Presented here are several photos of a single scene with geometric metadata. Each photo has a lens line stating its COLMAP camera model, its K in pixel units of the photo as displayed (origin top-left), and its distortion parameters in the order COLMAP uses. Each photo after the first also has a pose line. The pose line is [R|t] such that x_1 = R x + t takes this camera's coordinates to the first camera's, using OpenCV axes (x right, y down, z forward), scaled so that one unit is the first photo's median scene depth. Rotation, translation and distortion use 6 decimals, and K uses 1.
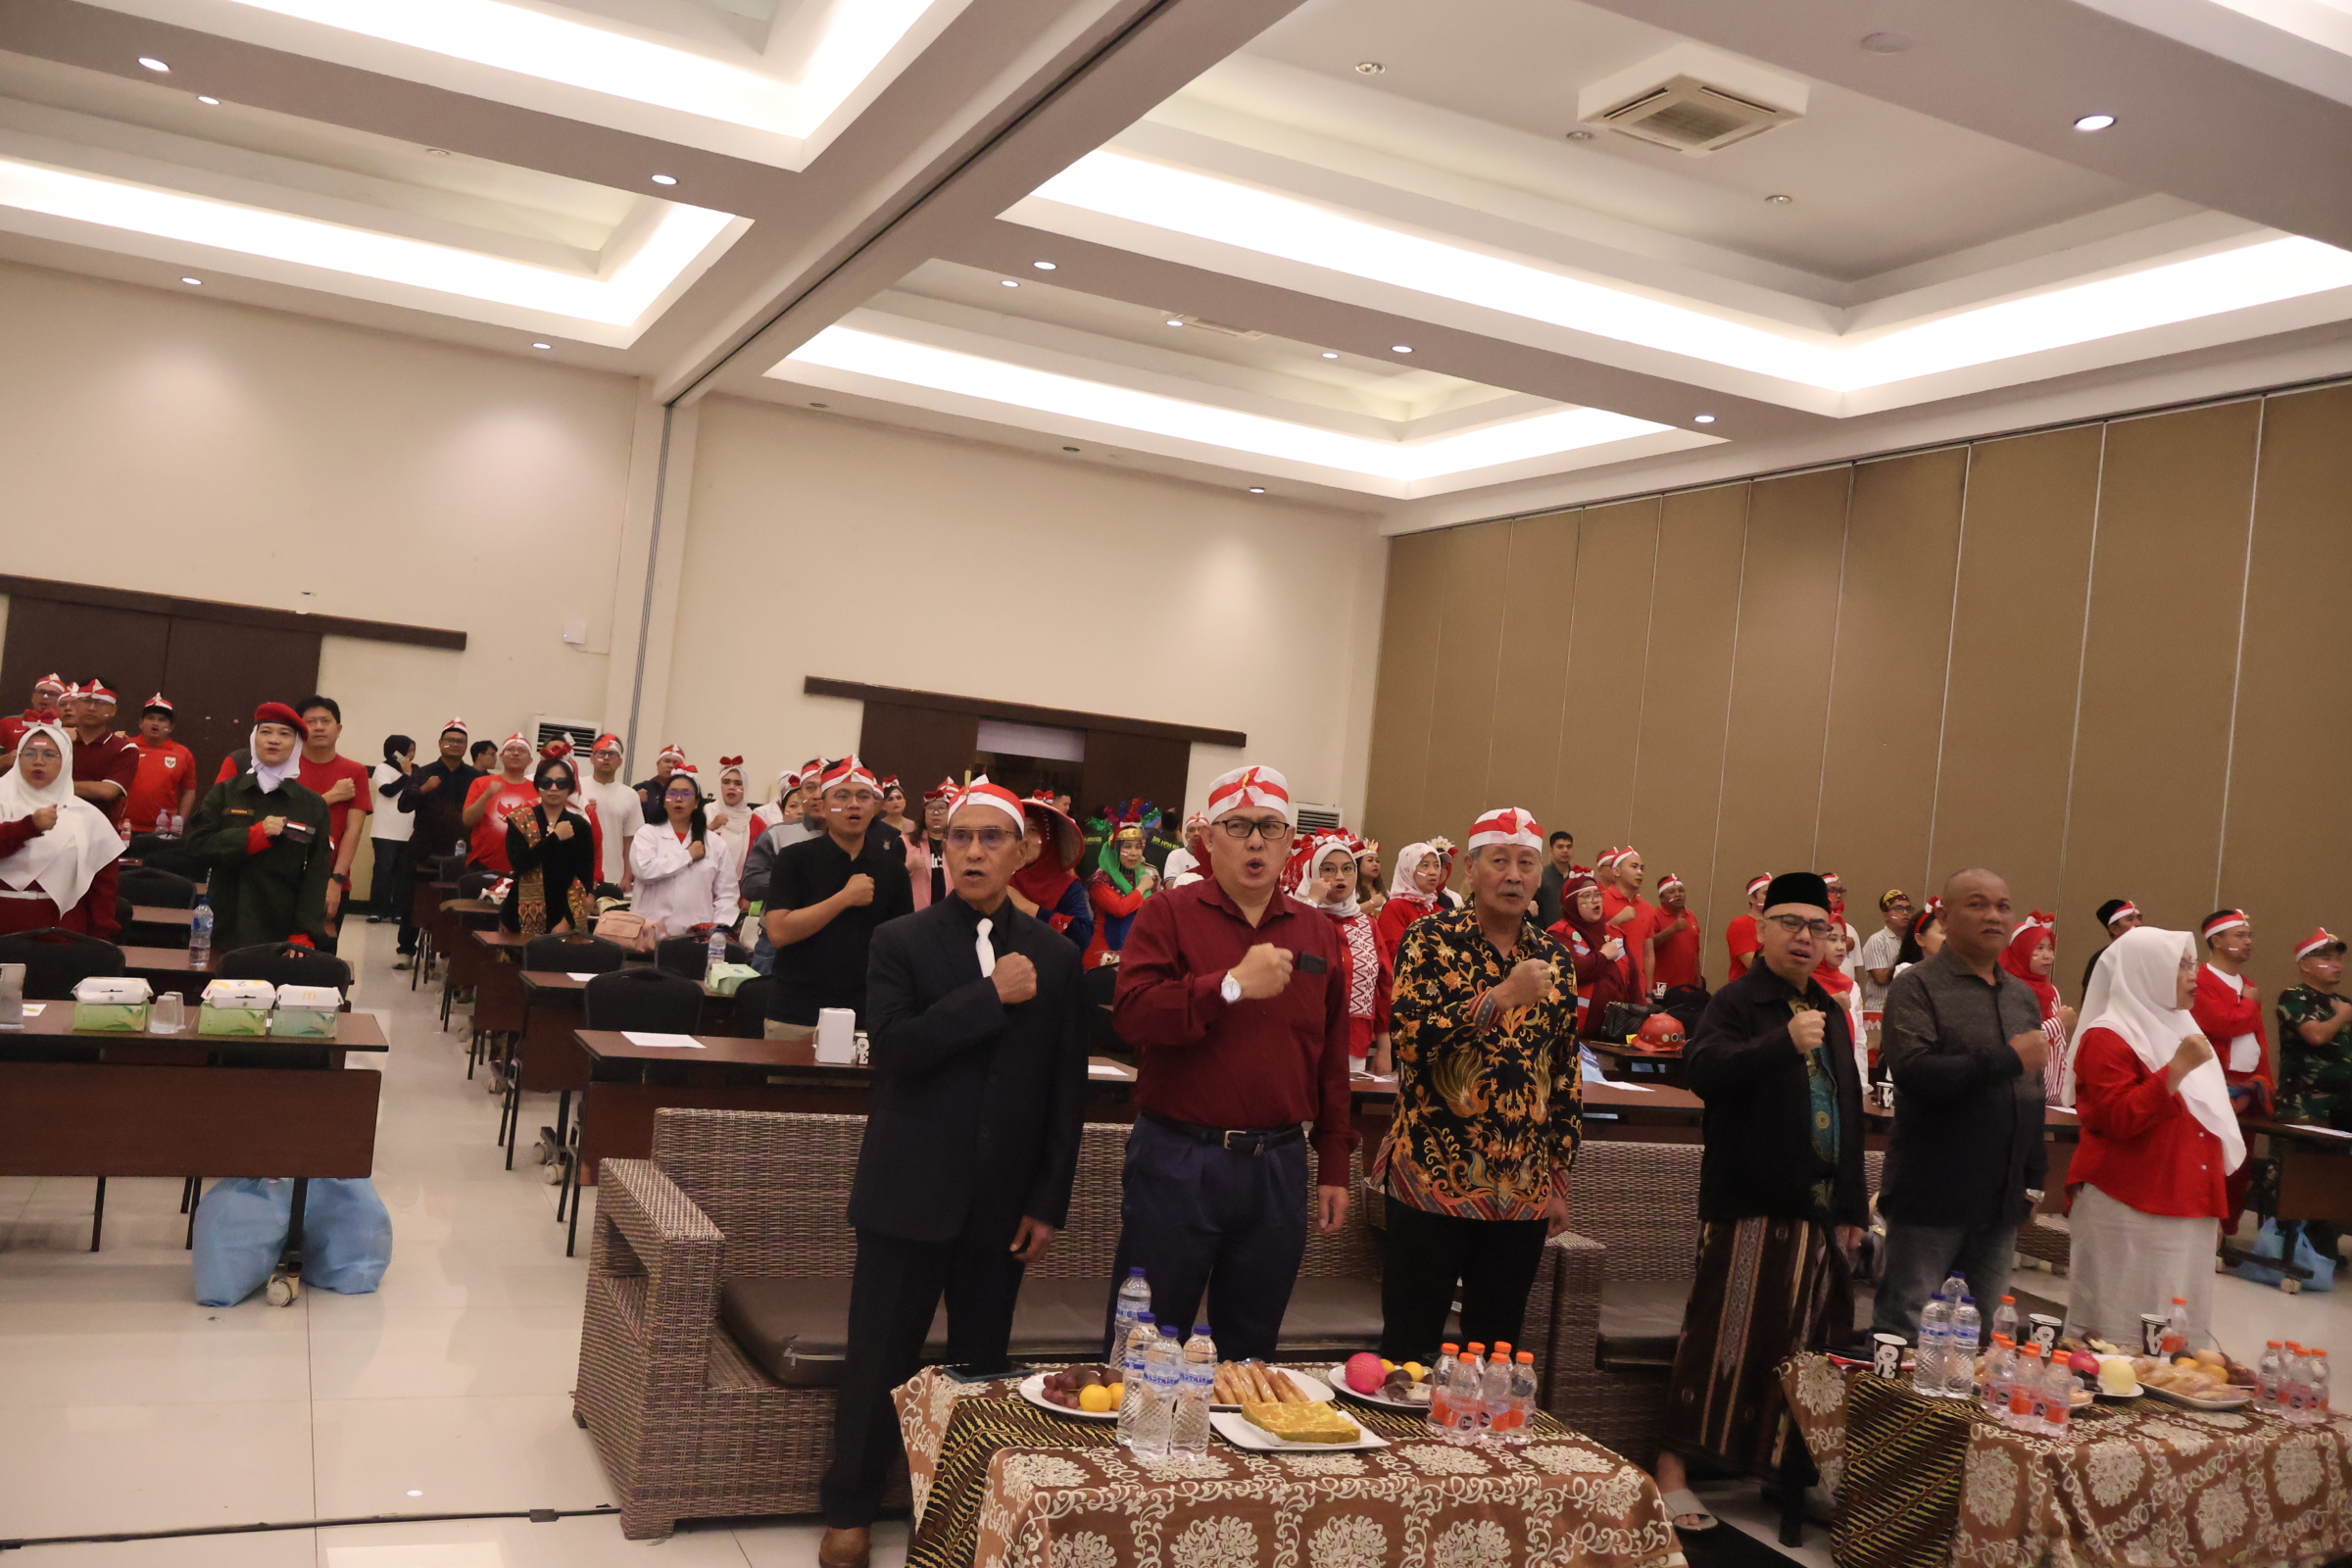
lens RADIAL K [[1944.4, 0, 1166.9], [0, 1944.4, 788.0], [0, 0, 1]] dist [-0.012157, 0.010935]
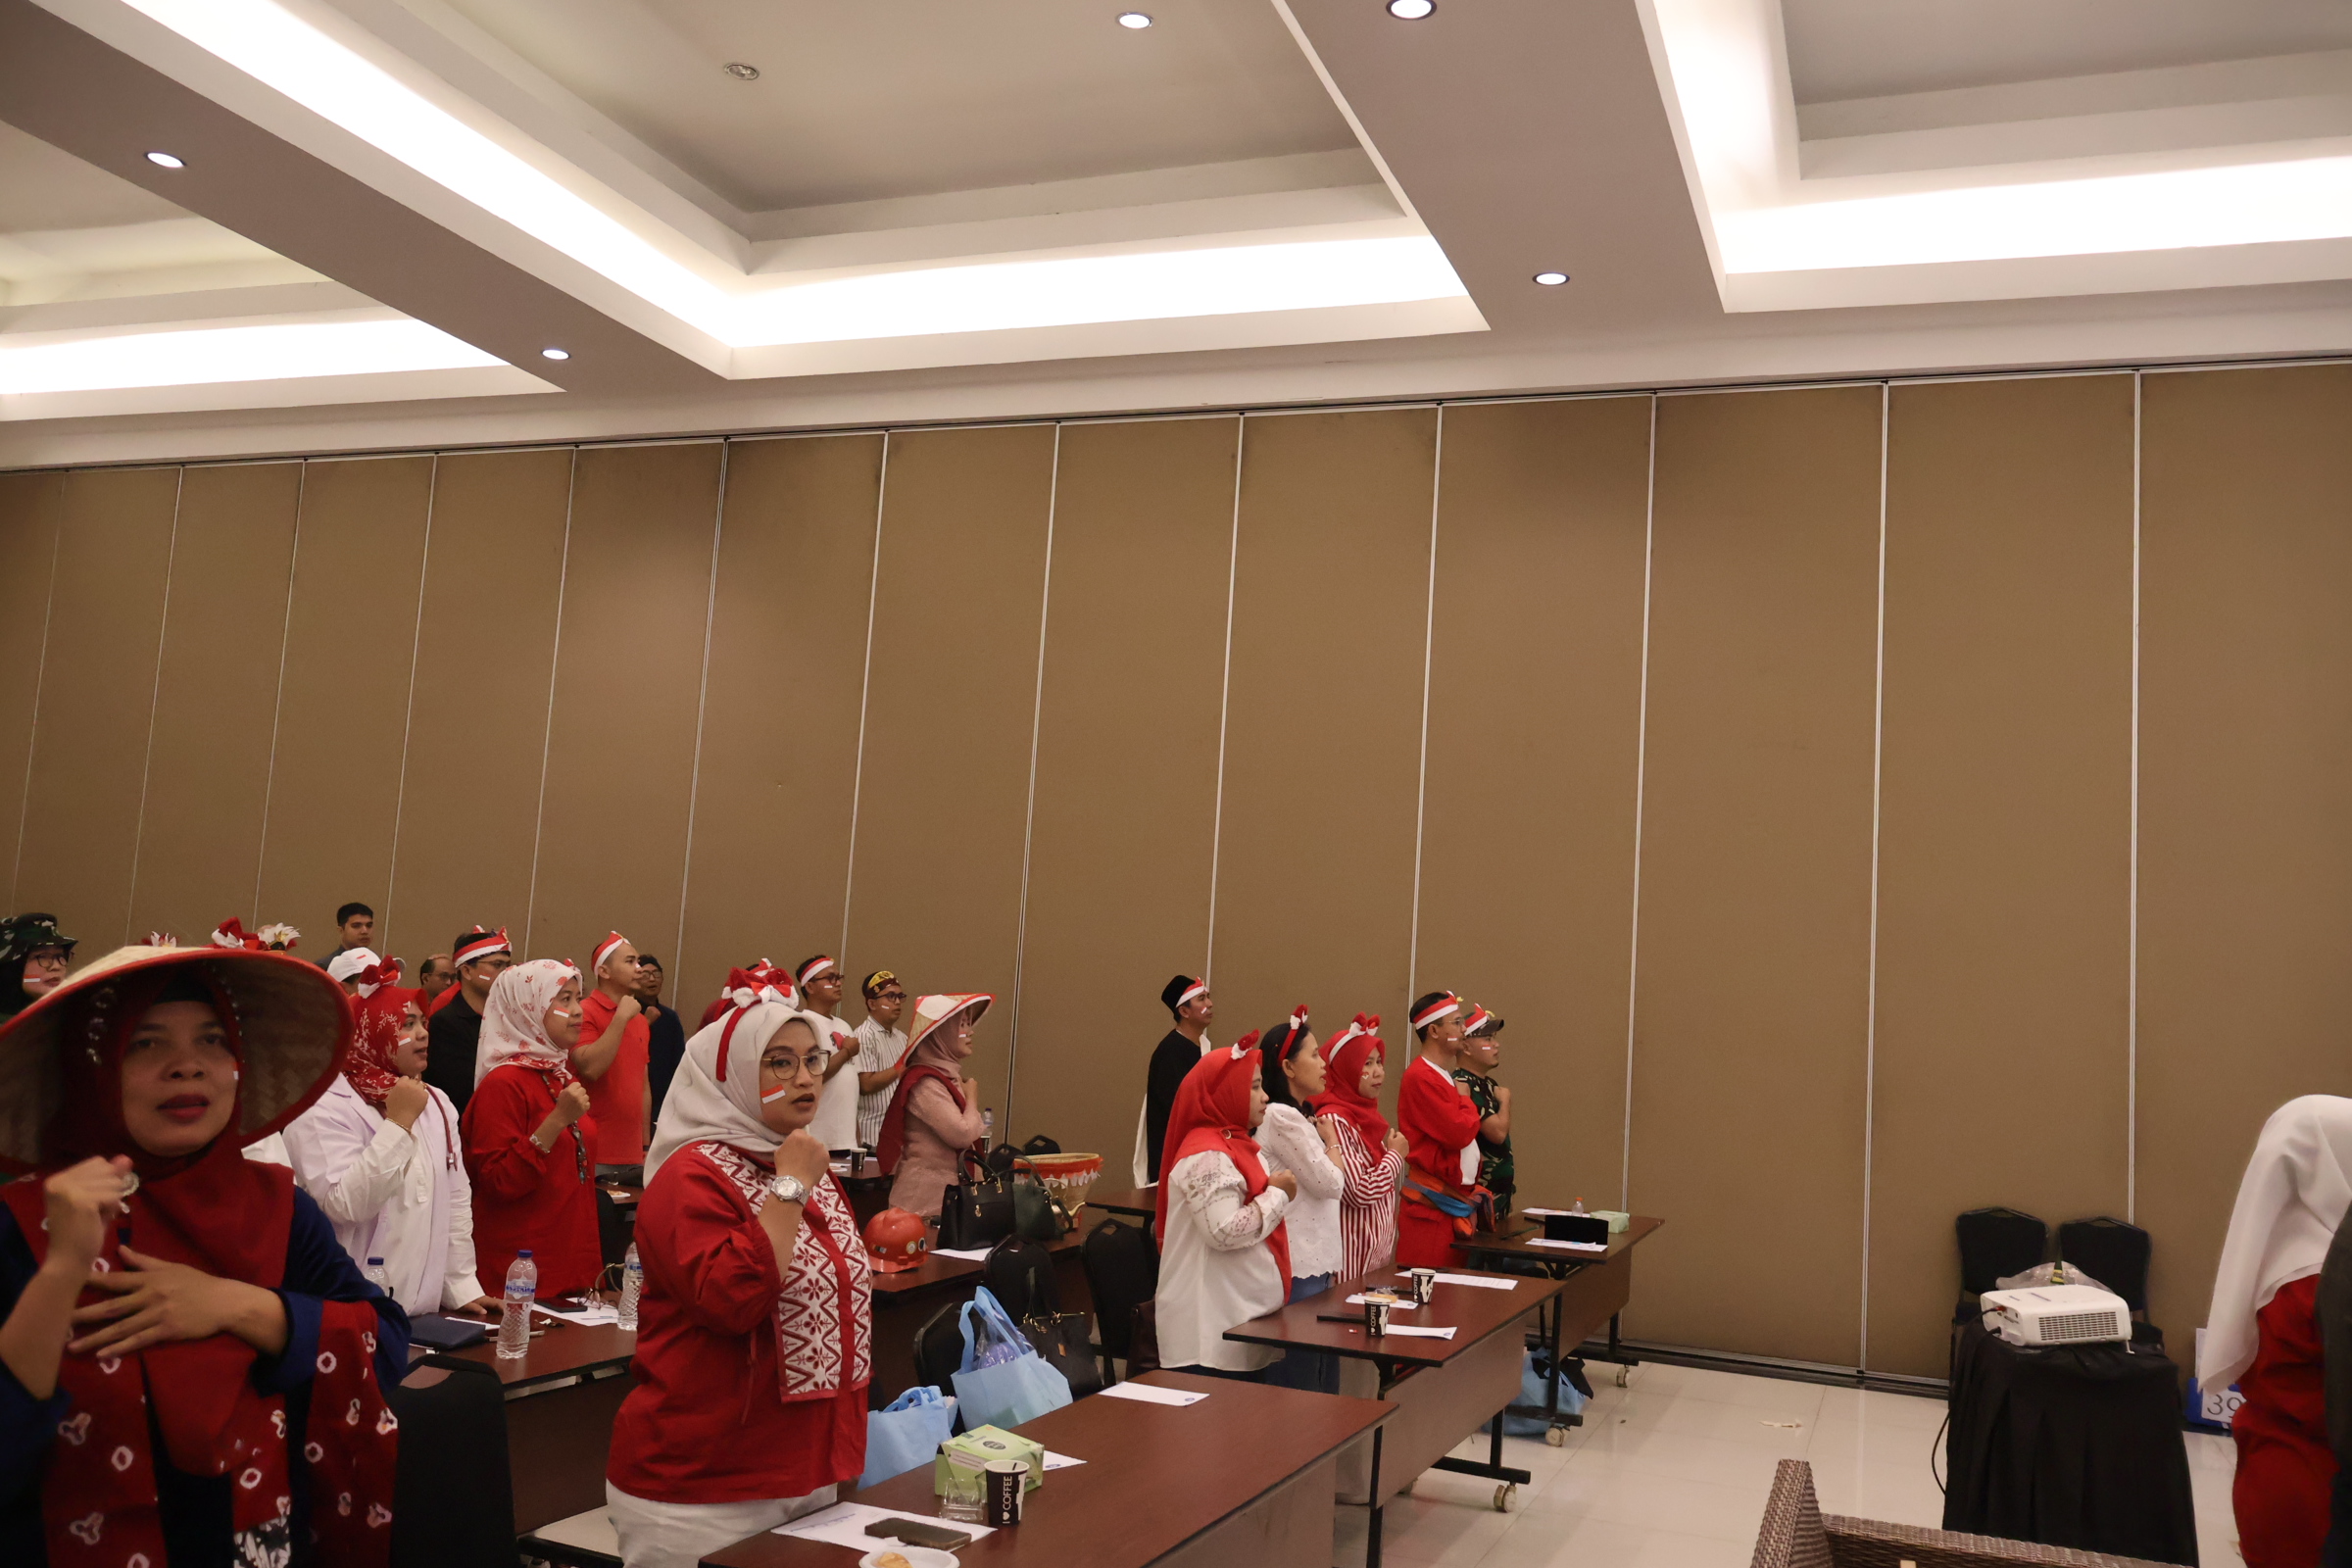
lens RADIAL K [[1964.9, 0, 1181.5], [0, 1964.9, 781.5], [0, 0, 1]] dist [-0.006627, 0.004281]
pose [[0.716825, 0.014396, 0.697105, -0.278996], [0.000551, 0.999775, -0.021212, -0.023213], [-0.697253, 0.015589, 0.716656, 0.978004]]
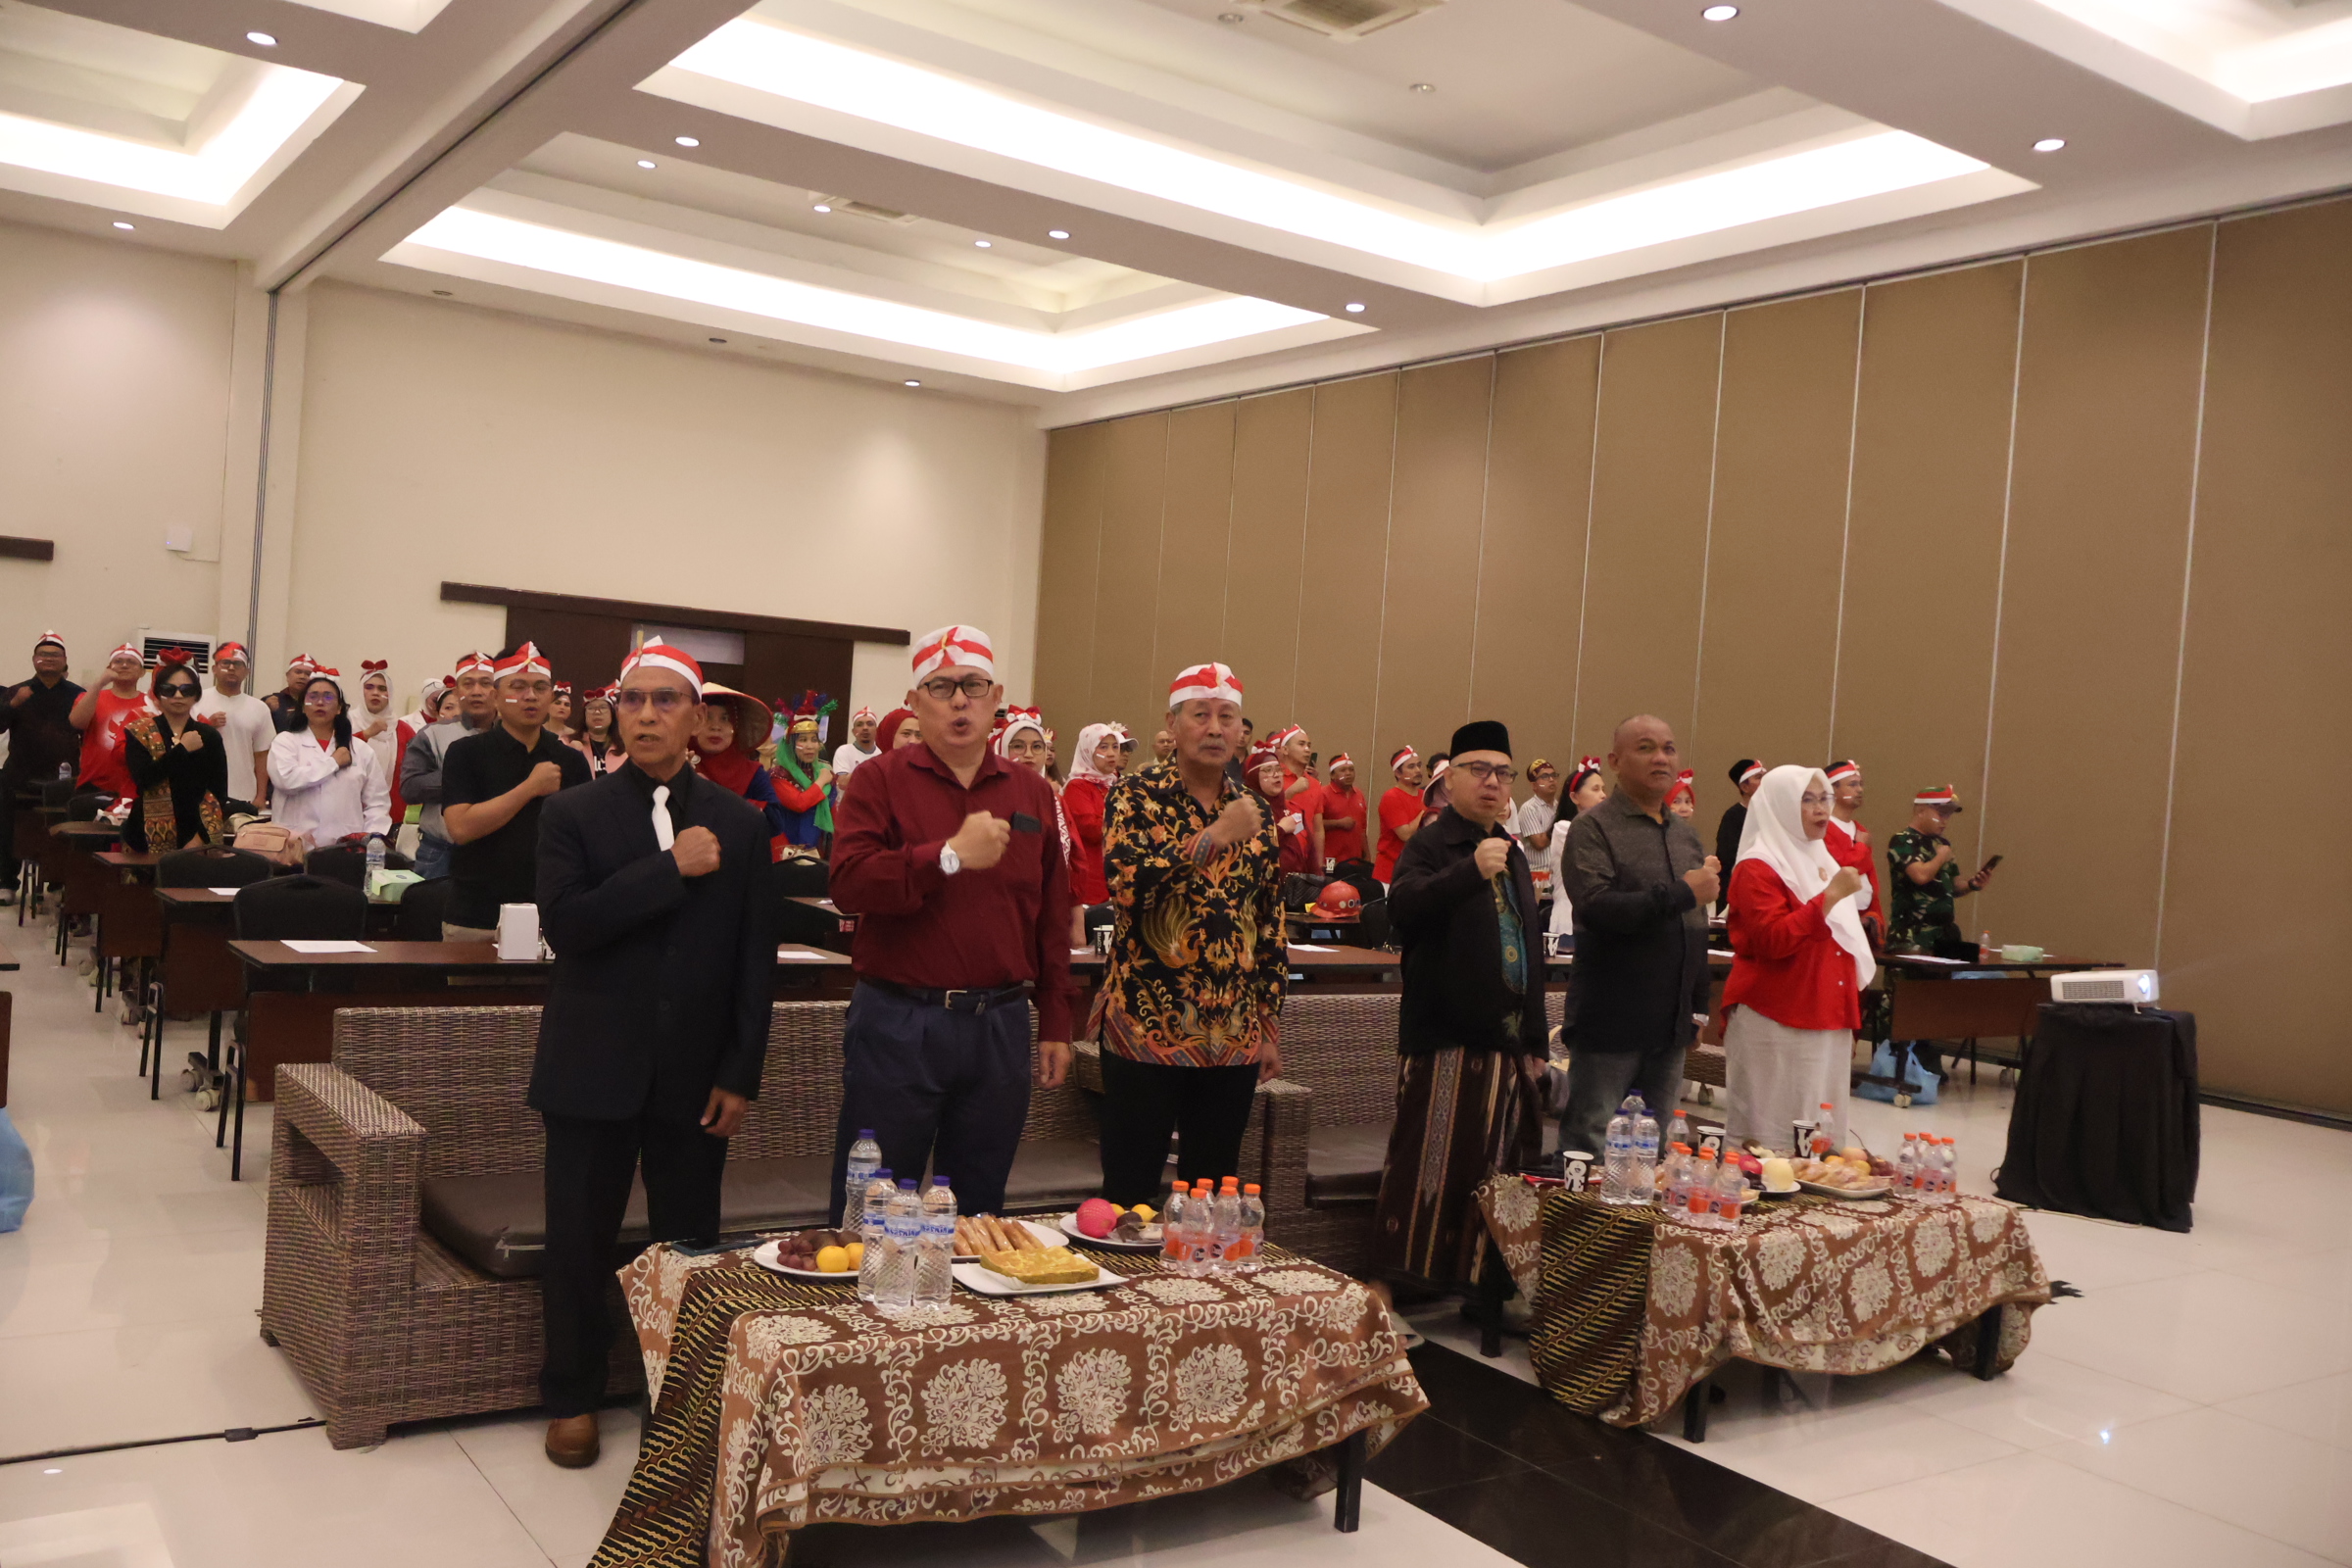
lens RADIAL K [[1944.4, 0, 1166.9], [0, 1944.4, 788.0], [0, 0, 1]] dist [-0.012157, 0.010935]
pose [[0.984112, -0.038822, 0.173252, -0.025023], [0.030325, 0.998216, 0.051424, 0.022387], [-0.174940, -0.045353, 0.983534, 0.004036]]
